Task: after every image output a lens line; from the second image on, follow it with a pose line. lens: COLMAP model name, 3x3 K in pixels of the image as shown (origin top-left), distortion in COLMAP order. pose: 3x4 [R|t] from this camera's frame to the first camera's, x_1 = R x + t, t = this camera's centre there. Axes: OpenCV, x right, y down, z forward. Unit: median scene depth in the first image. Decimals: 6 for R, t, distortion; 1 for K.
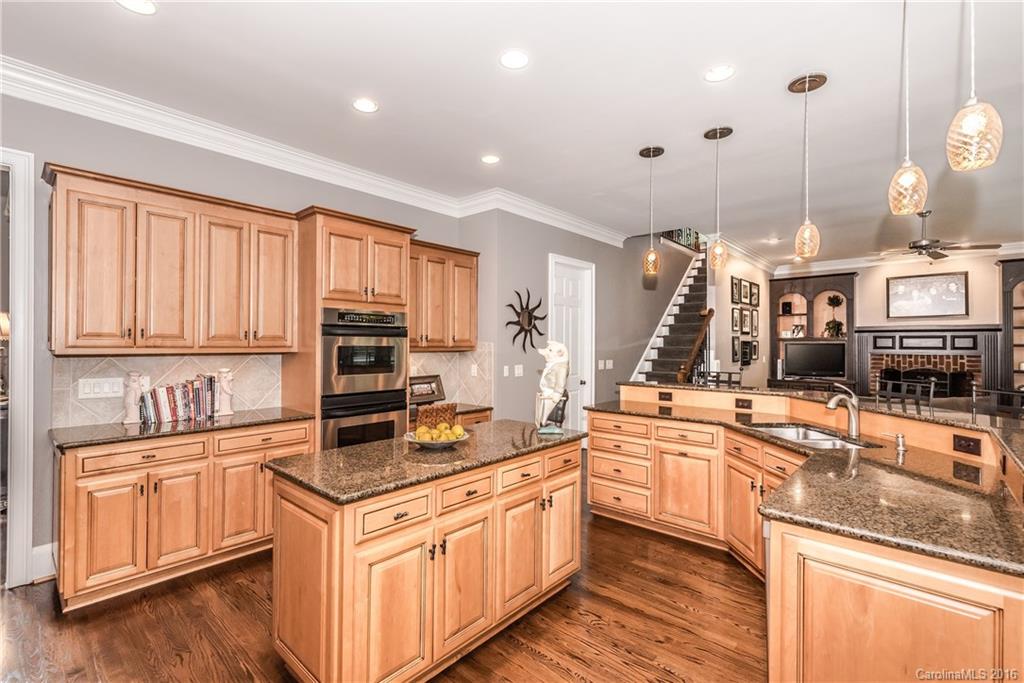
lens RADIAL K [[453.7, 0, 513.9], [0, 453.7, 341.2], [0, 0, 1]] dist [0.010330, 0.000407]
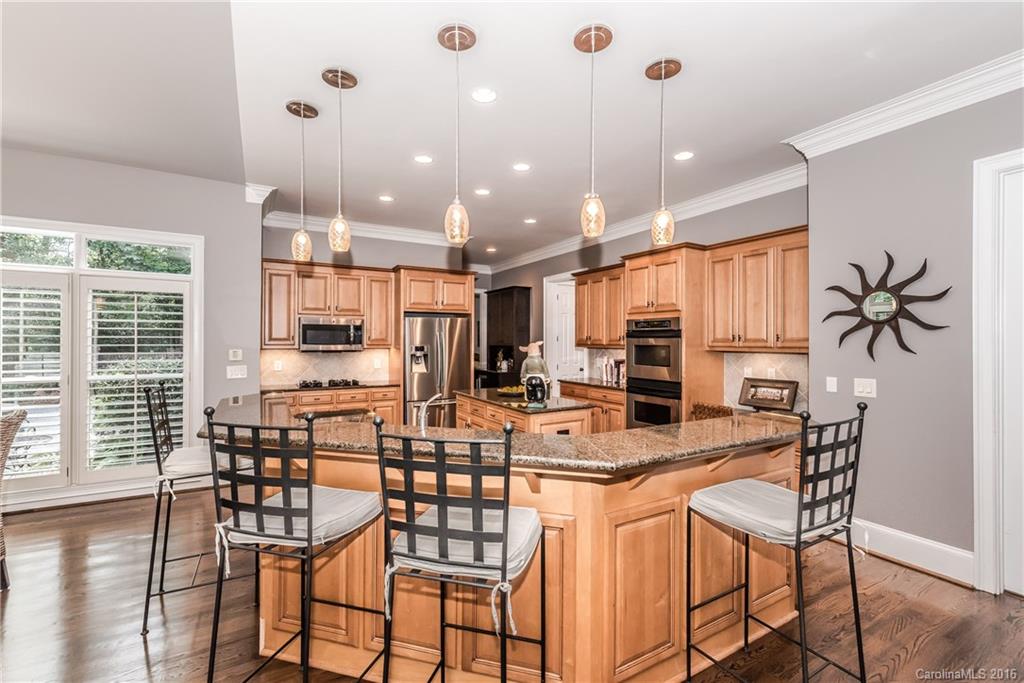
lens RADIAL K [[453.7, 0, 513.8], [0, 453.7, 339.2], [0, 0, 1]] dist [0.010330, 0.000407]
pose [[-0.316053, -0.005603, -0.948725, 0.589898], [0.002341, 0.999975, -0.006686, 0.000622], [0.948738, -0.004334, -0.316032, 0.570213]]
